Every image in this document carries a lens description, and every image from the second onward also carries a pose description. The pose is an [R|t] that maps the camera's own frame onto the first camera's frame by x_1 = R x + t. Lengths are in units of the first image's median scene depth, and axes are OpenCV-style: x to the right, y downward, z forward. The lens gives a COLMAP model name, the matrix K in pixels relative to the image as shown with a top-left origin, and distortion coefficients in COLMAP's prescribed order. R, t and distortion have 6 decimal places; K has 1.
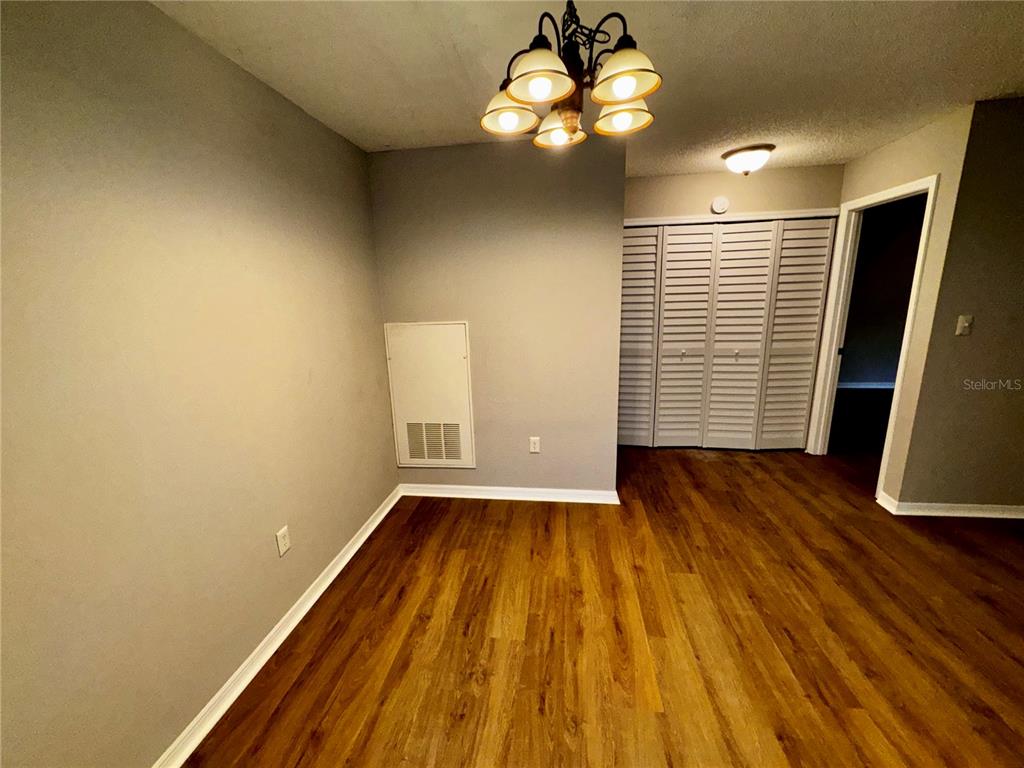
lens RADIAL K [[407.1, 0, 513.7], [0, 407.1, 381.9], [0, 0, 1]] dist [-0.002407, -0.000034]
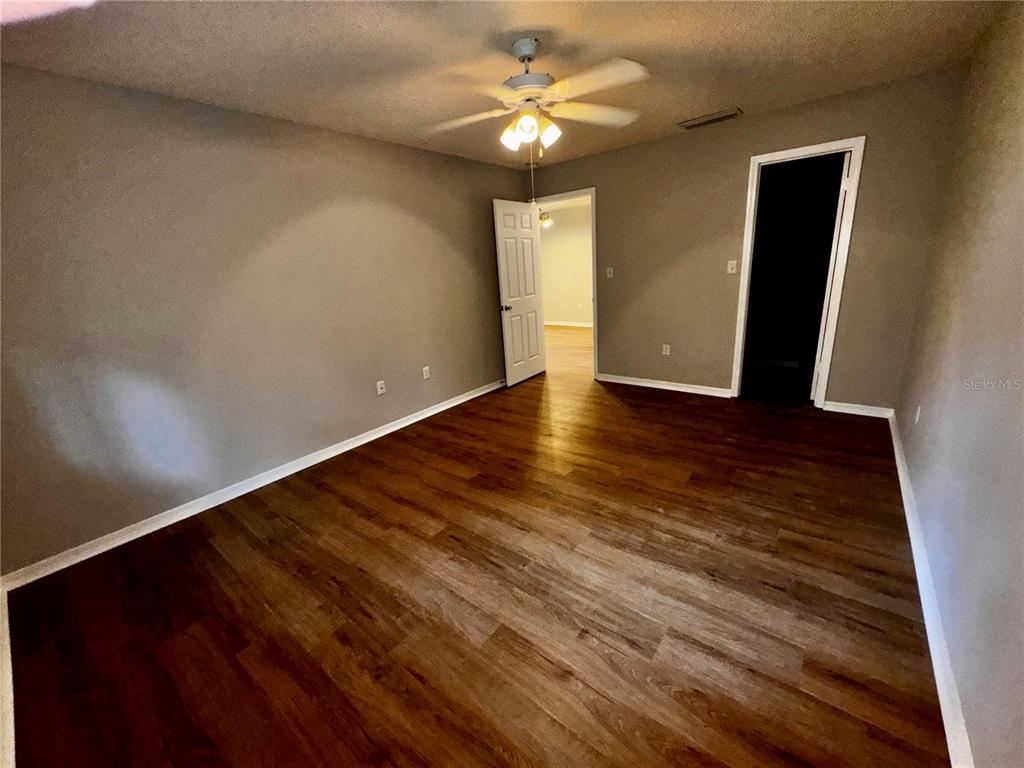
lens RADIAL K [[407.1, 0, 514.0], [0, 407.1, 381.1], [0, 0, 1]] dist [-0.002407, -0.000034]
pose [[-0.522588, 0.299353, -0.798304, 0.442017], [-0.092107, 0.911031, 0.401920, -0.257643], [0.847595, 0.283568, -0.448521, 1.344049]]
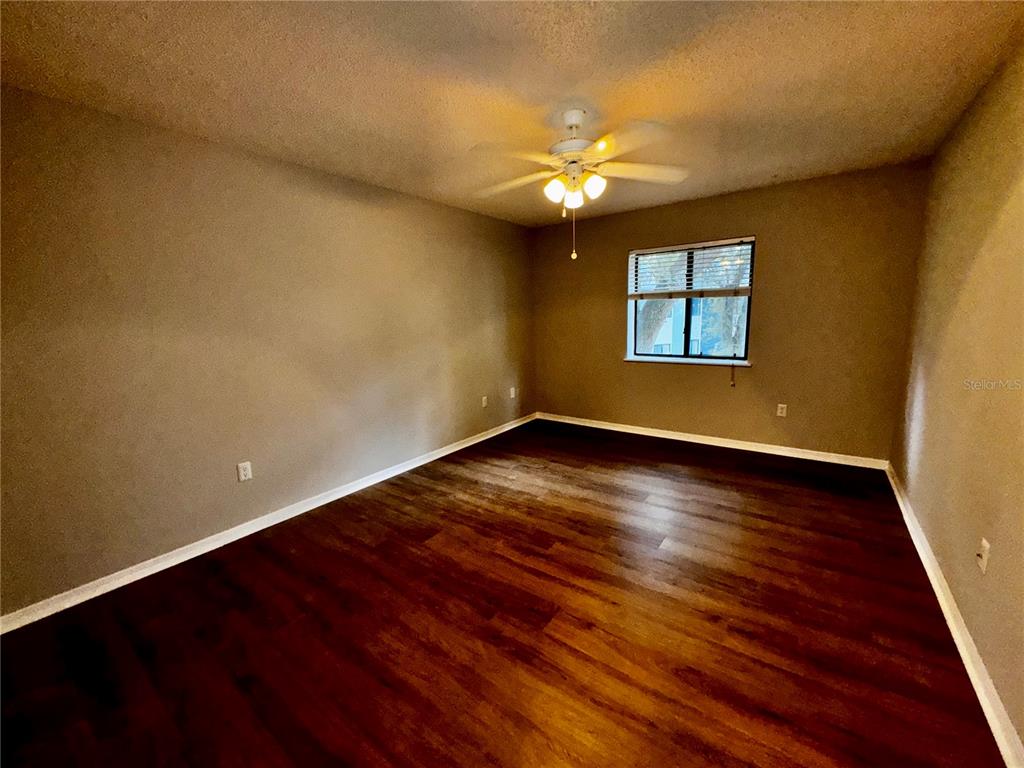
lens RADIAL K [[407.1, 0, 516.0], [0, 407.1, 381.6], [0, 0, 1]] dist [-0.002407, -0.000034]
pose [[0.487020, -0.129157, 0.863788, -1.606872], [0.193657, 0.980356, 0.037400, 0.004256], [-0.851650, 0.149064, 0.502465, 0.425097]]
